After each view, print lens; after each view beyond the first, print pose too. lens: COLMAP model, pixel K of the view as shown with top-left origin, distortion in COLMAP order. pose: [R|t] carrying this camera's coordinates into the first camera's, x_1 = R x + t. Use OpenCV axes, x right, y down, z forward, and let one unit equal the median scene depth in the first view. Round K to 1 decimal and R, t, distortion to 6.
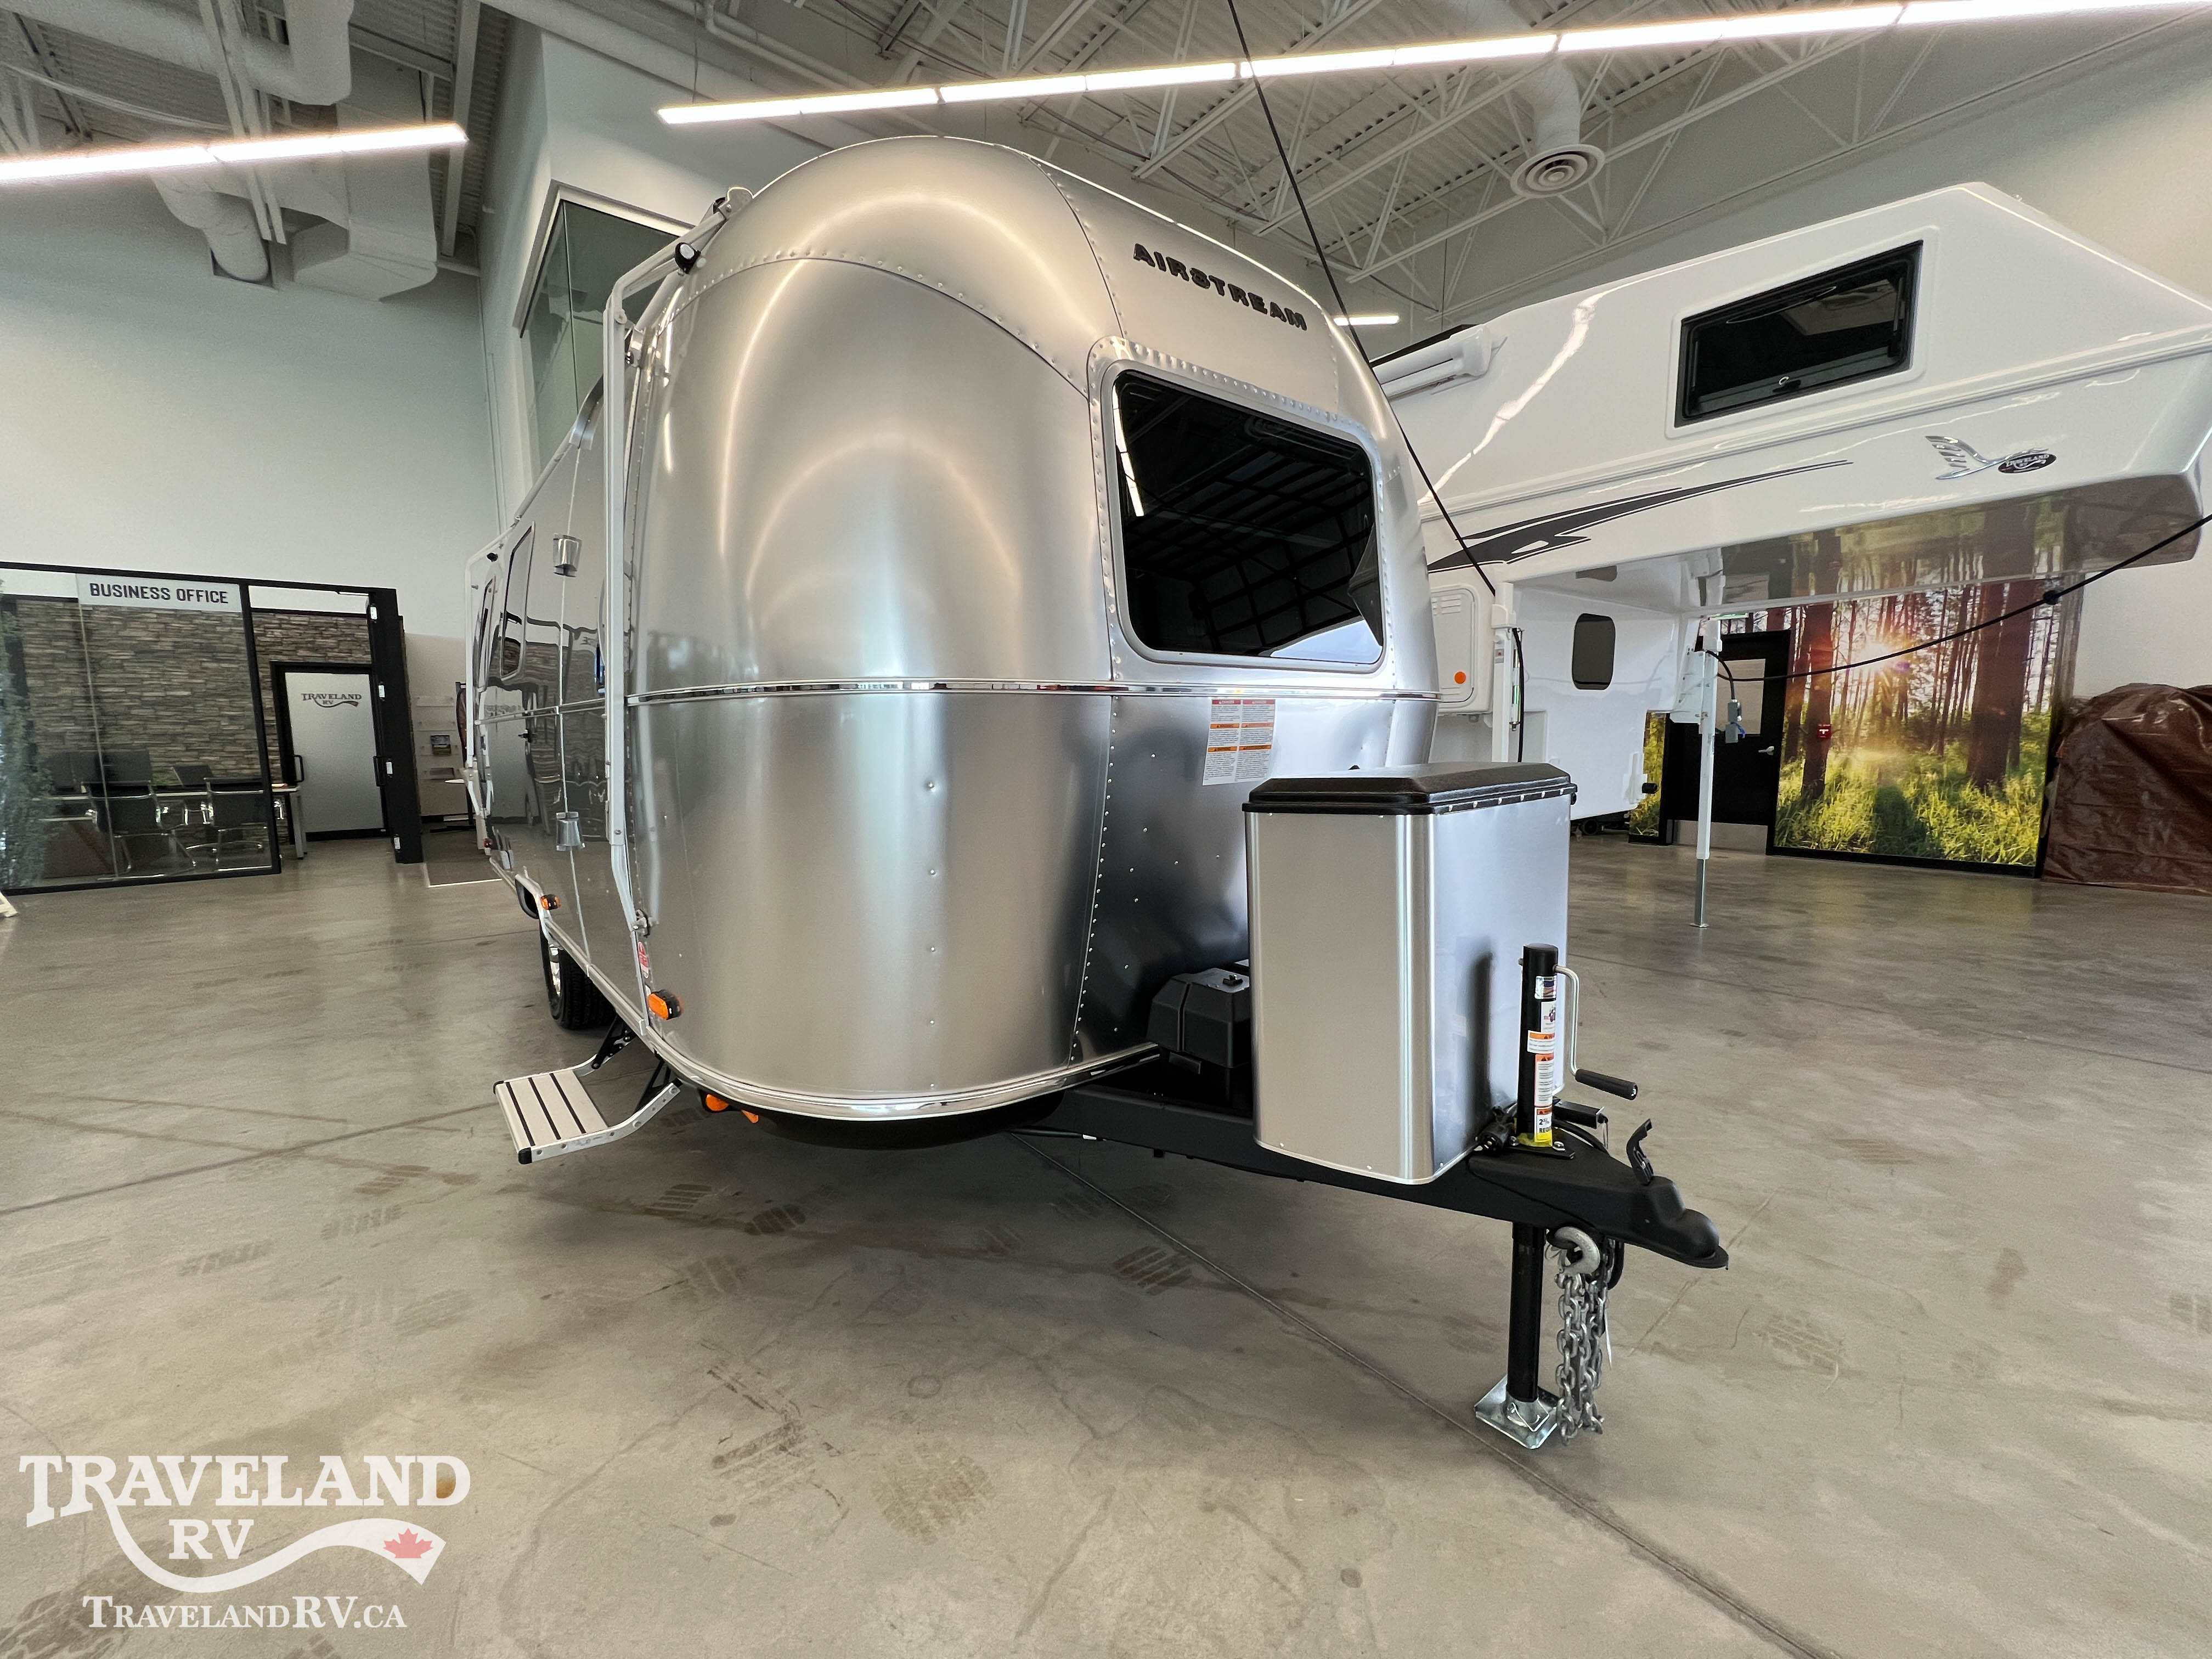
lens RADIAL K [[876.9, 0, 1078.9], [0, 876.9, 810.3], [0, 0, 1]] dist [-0.002713, -0.000338]
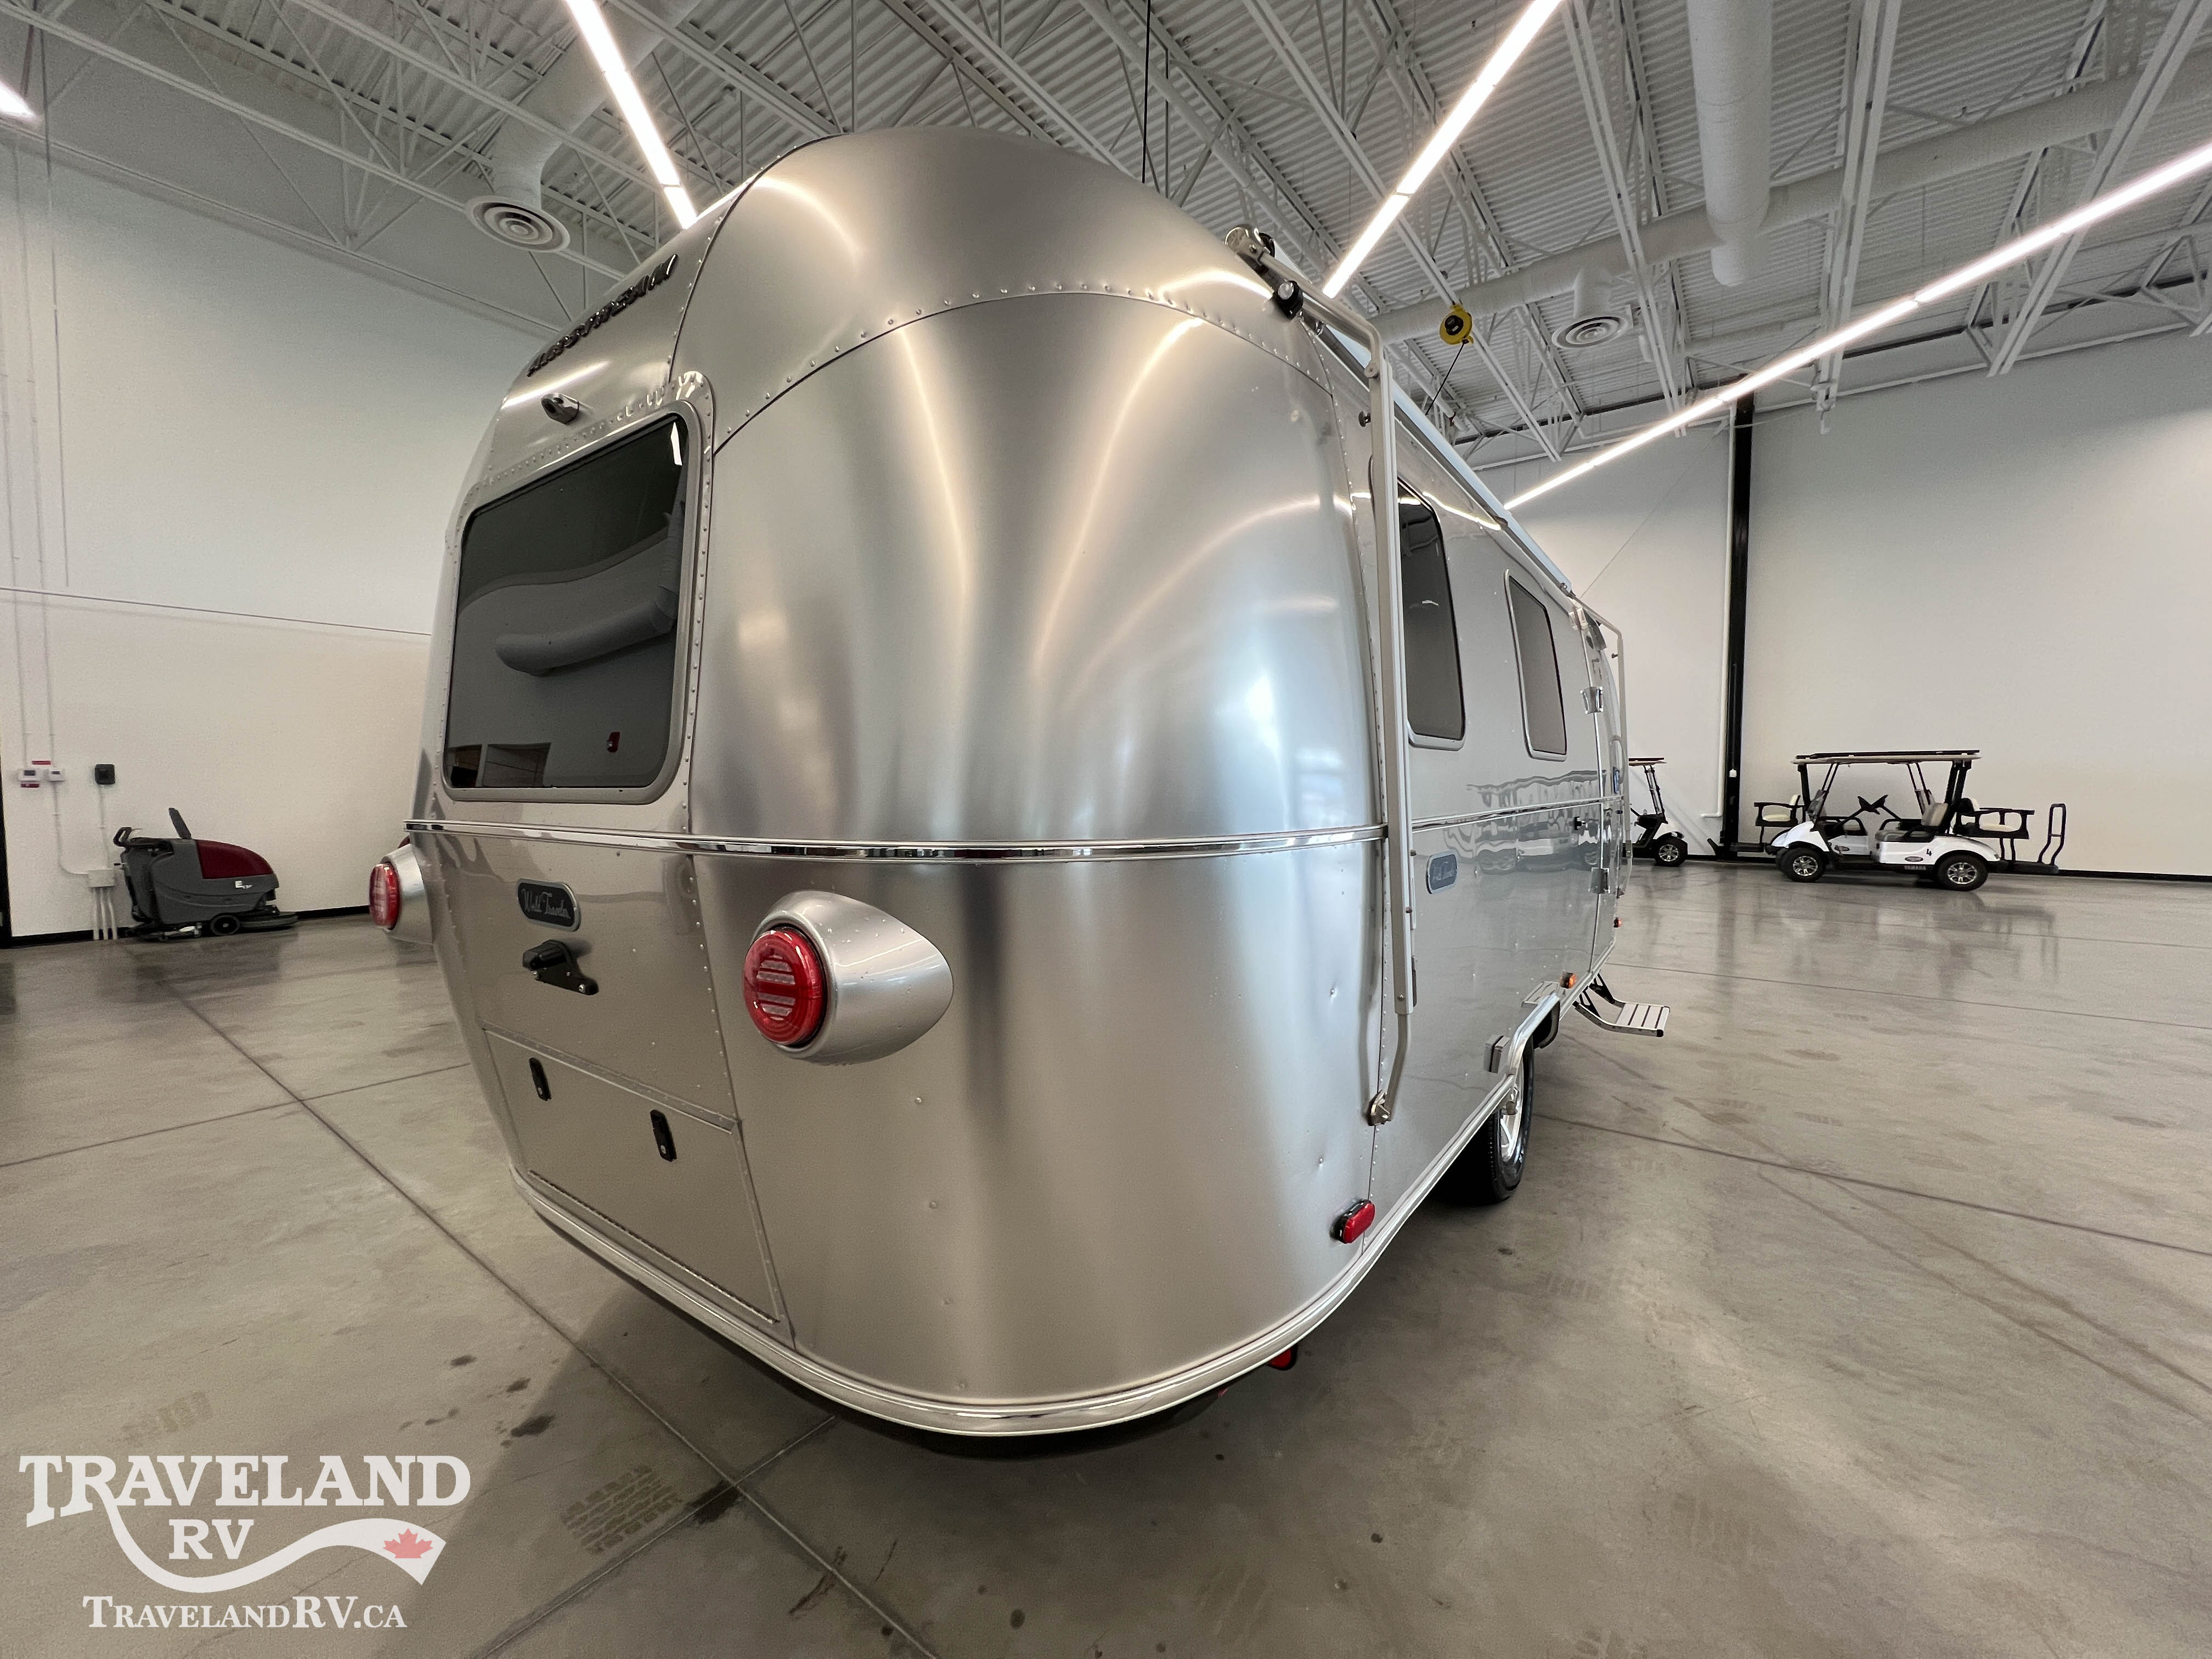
lens RADIAL K [[881.0, 0, 1103.8], [0, 881.0, 825.9], [0, 0, 1]] dist [-0.001660, 0.000514]
pose [[-0.257539, -0.030972, 0.965771, -1.735685], [0.088779, 0.994500, 0.055567, -0.224111], [-0.962181, 0.100051, -0.253373, 2.096000]]
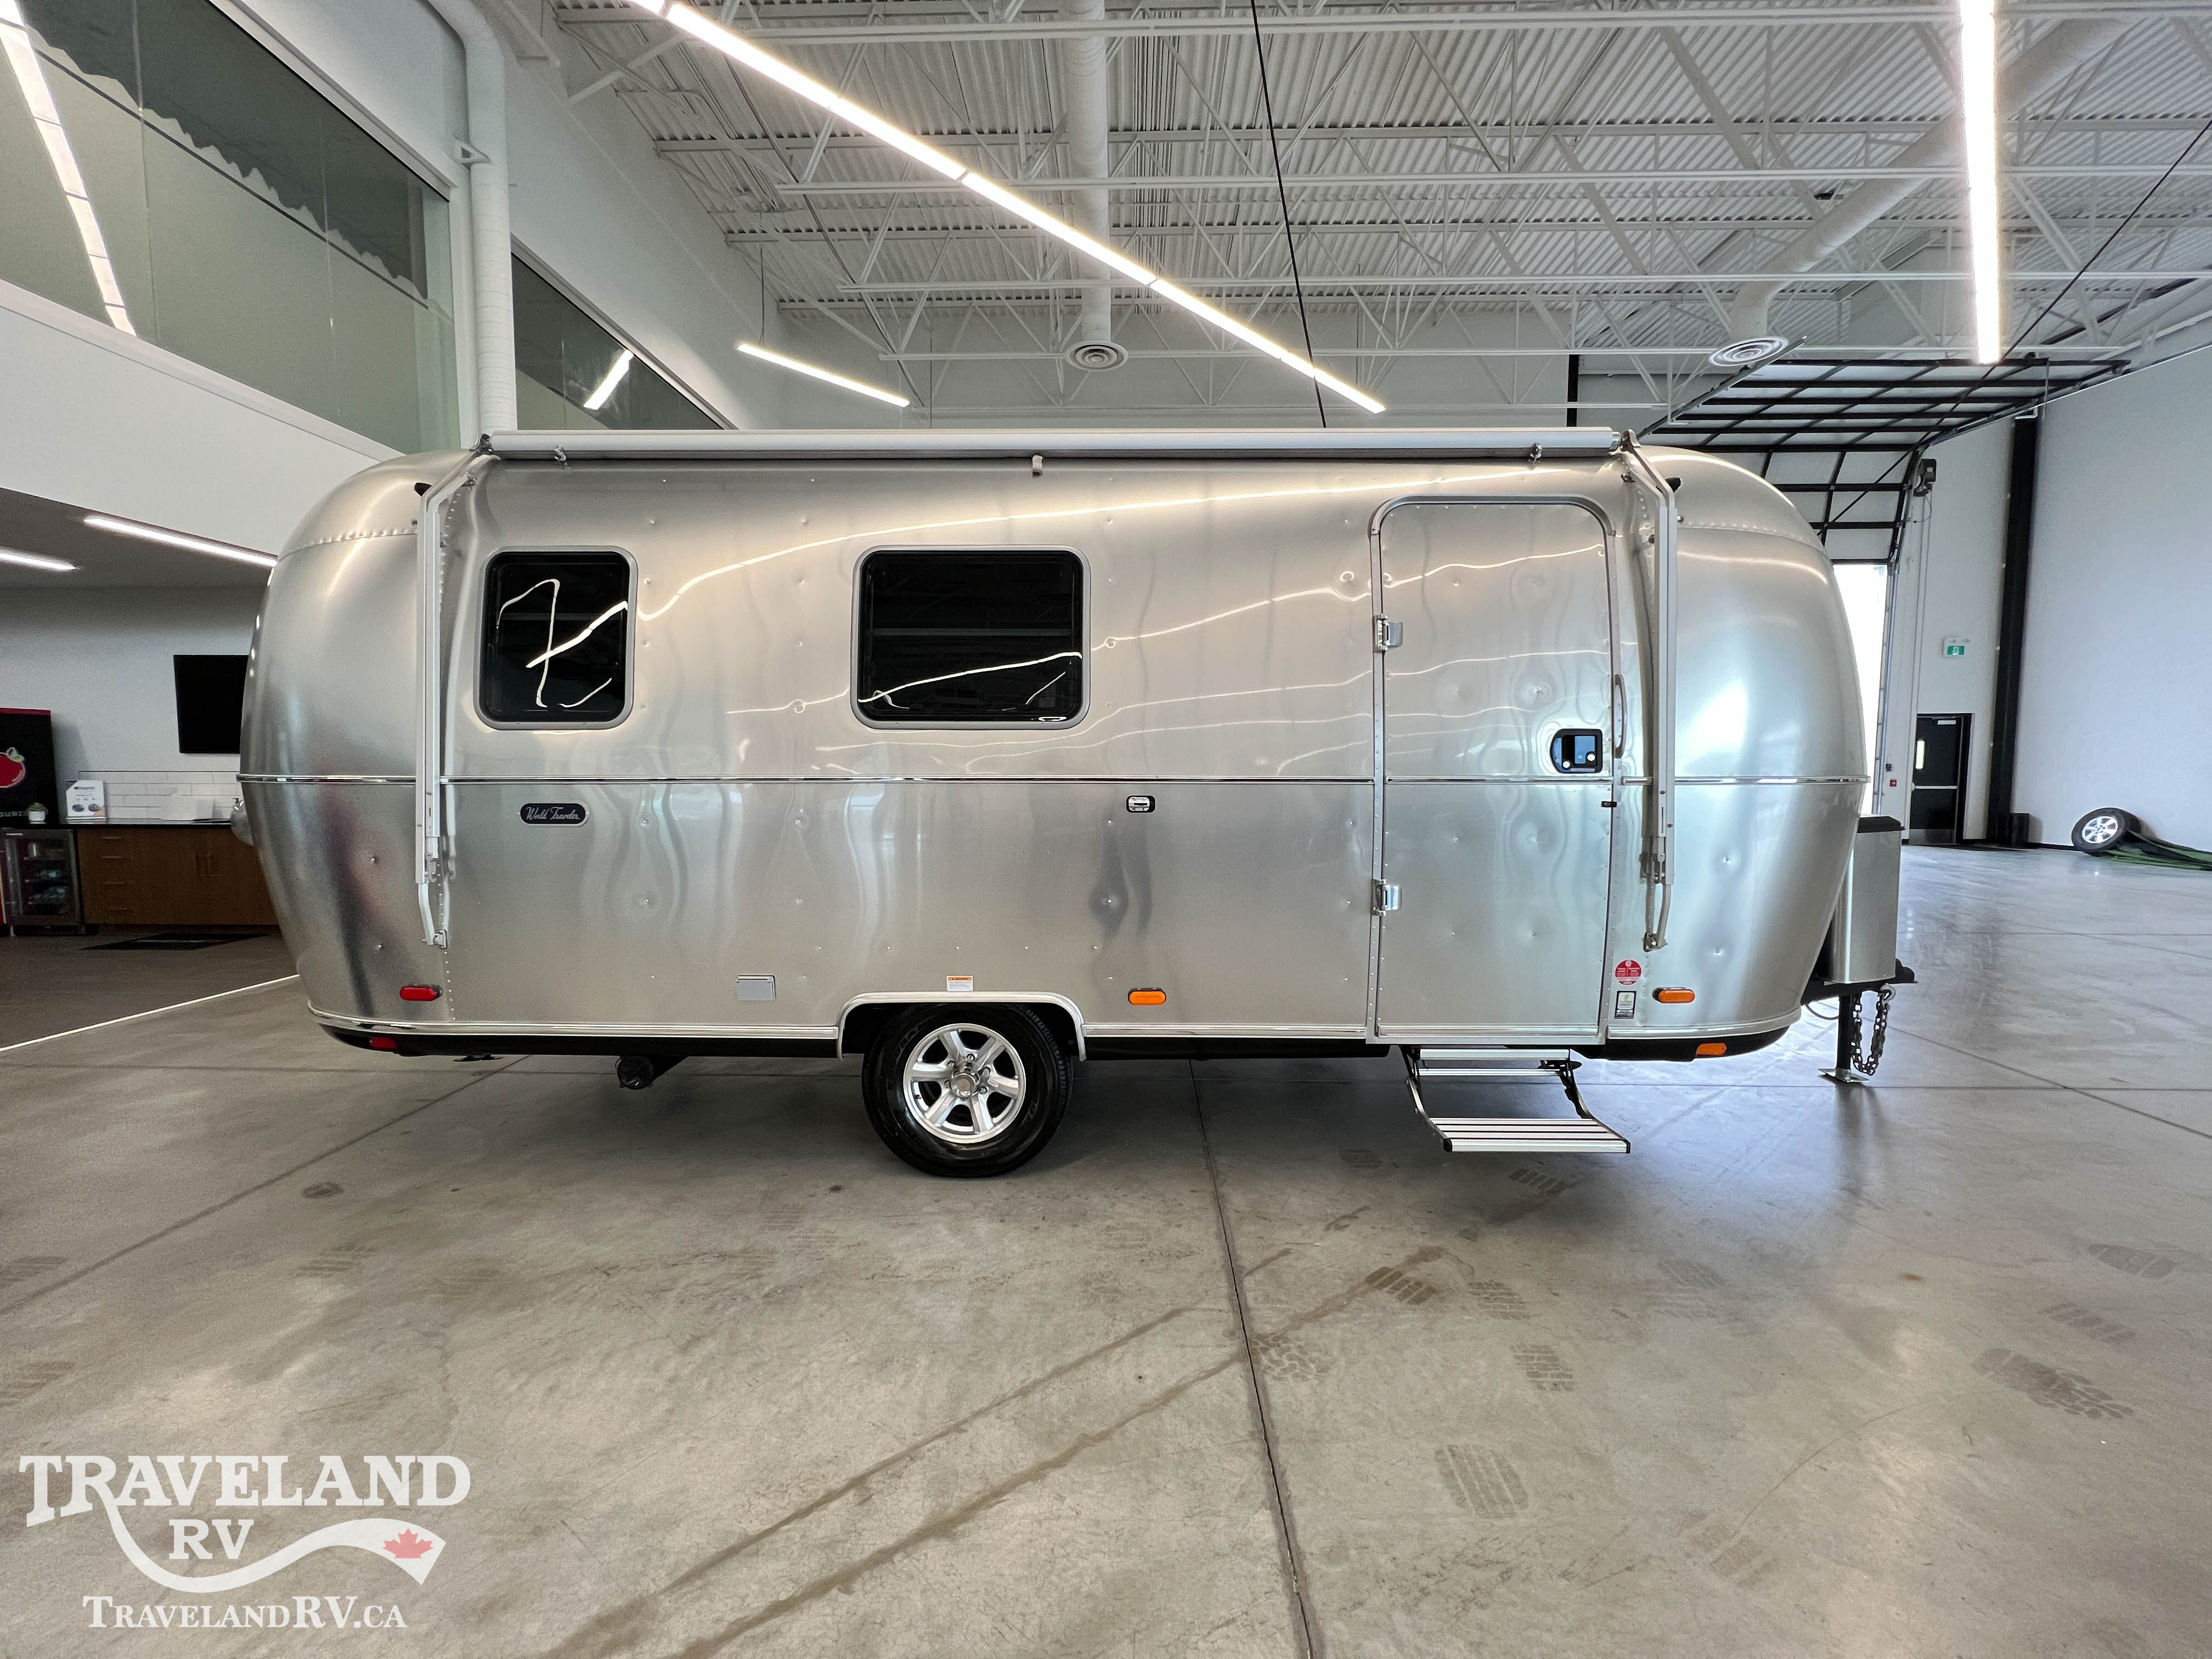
lens RADIAL K [[881.0, 0, 1103.8], [0, 881.0, 825.9], [0, 0, 1]] dist [-0.001660, 0.000514]
pose [[0.638871, -0.037080, 0.768419, -1.517578], [0.056417, 0.998406, 0.001272, -0.083076], [-0.767242, 0.042540, 0.639945, 0.549002]]
